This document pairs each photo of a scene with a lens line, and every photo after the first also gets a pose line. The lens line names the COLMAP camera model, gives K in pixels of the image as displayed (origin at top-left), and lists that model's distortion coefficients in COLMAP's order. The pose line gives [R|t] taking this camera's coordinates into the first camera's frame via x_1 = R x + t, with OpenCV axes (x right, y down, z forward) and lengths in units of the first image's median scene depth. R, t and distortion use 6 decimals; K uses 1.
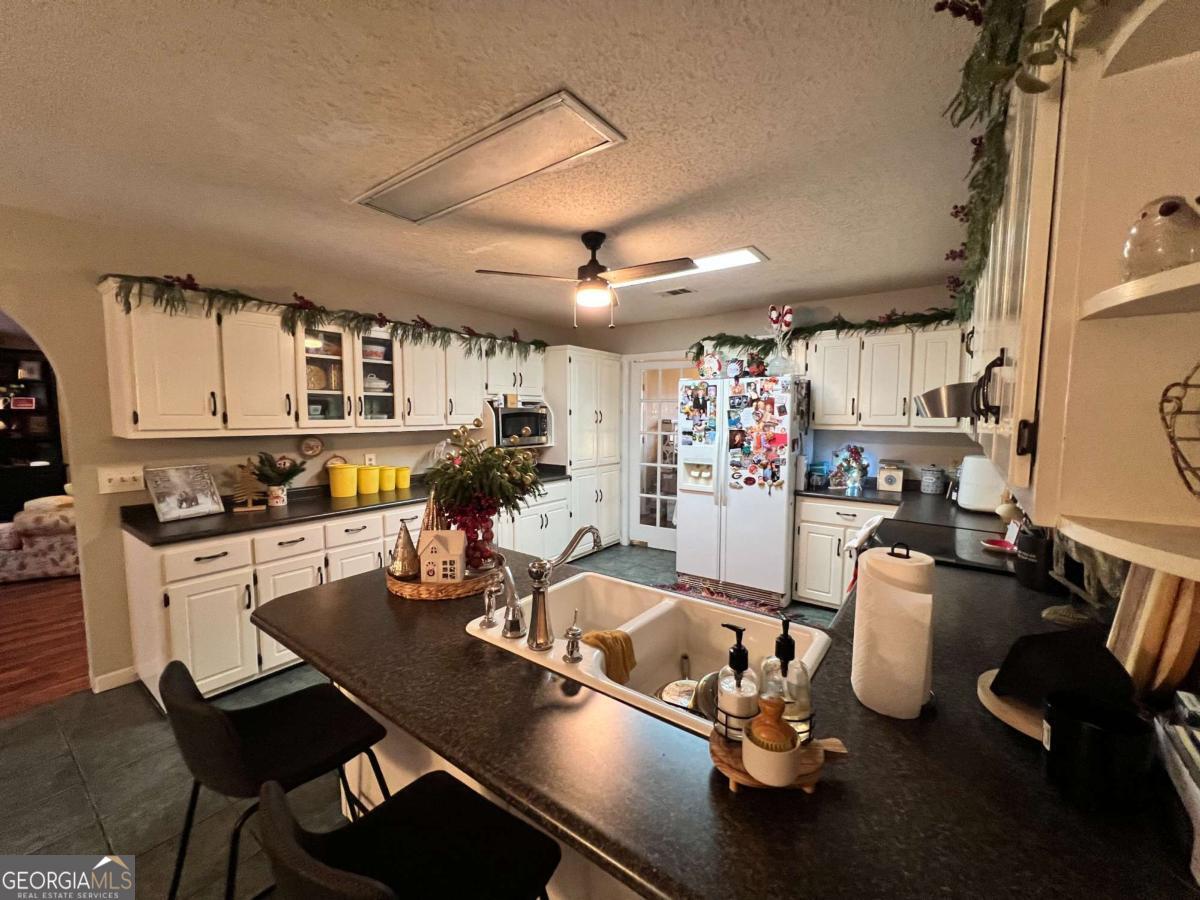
lens RADIAL K [[481.4, 0, 597.6], [0, 481.4, 450.4], [0, 0, 1]] dist [-0.002677, 0.000628]
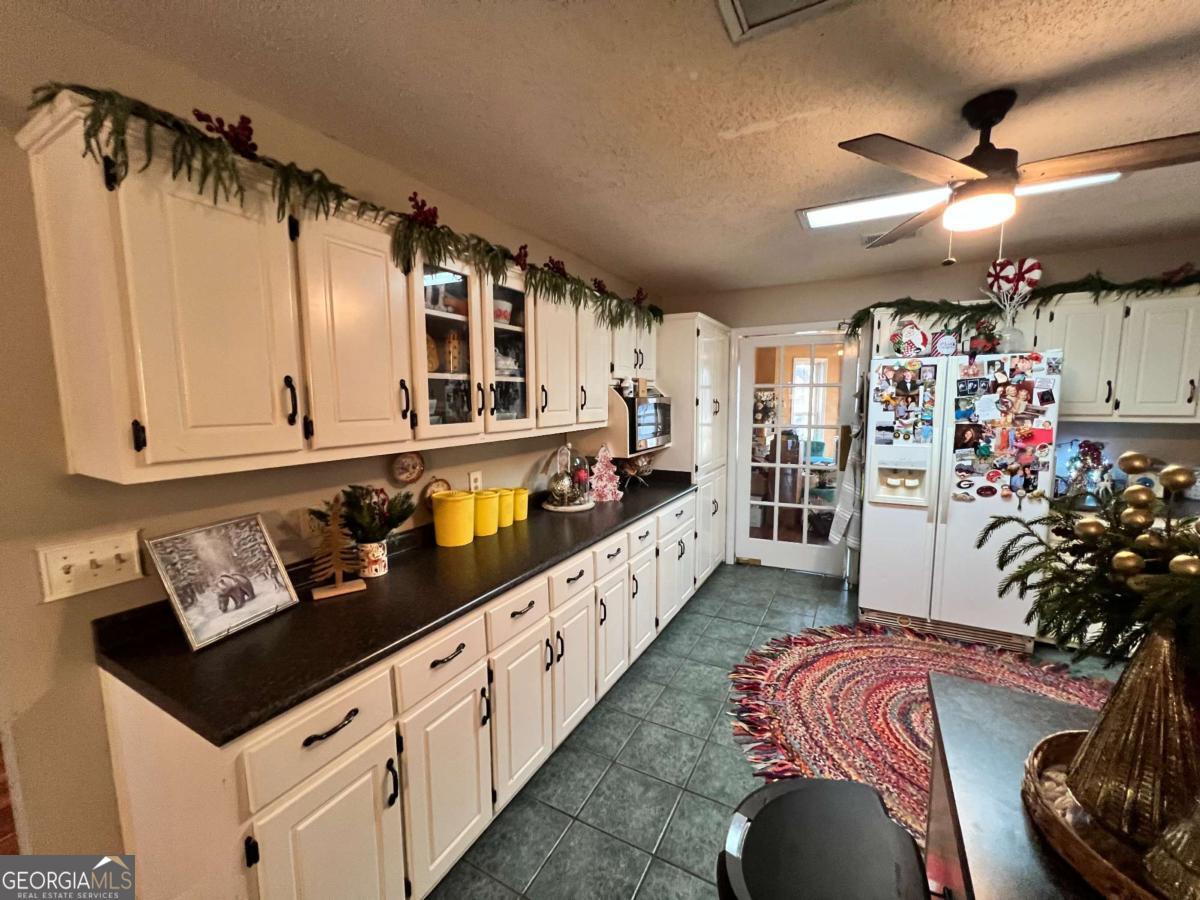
lens RADIAL K [[481.4, 0, 596.4], [0, 481.4, 449.8], [0, 0, 1]] dist [-0.002677, 0.000628]
pose [[0.991650, -0.025447, 0.126420, -0.399211], [0.021608, 0.999265, 0.031649, -0.040014], [-0.127132, -0.028653, 0.991472, 0.338459]]
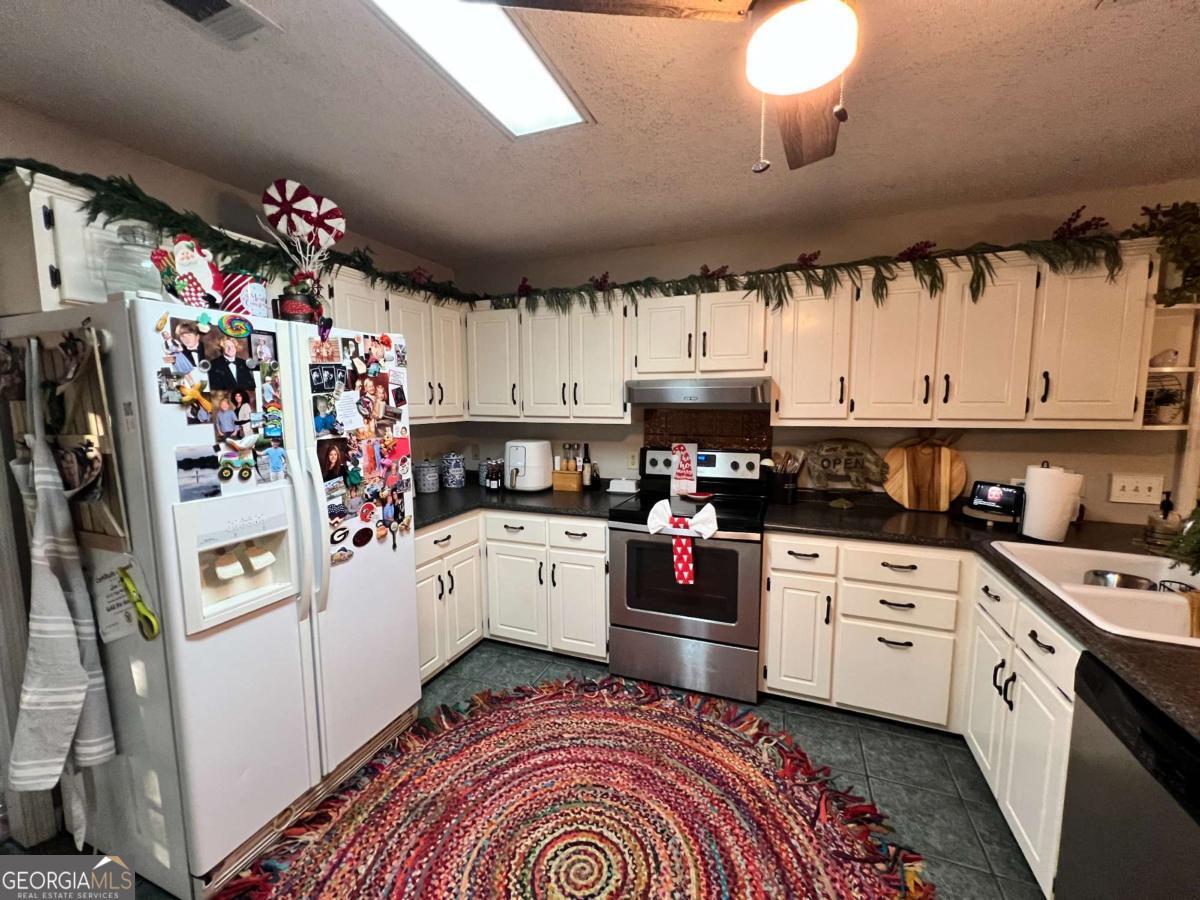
lens RADIAL K [[481.4, 0, 605.1], [0, 481.4, 452.3], [0, 0, 1]] dist [-0.002677, 0.000628]
pose [[-0.257639, -0.102897, 0.960747, -0.230098], [0.082882, 0.988295, 0.128074, -0.069466], [-0.962680, 0.112626, -0.246095, 0.895016]]
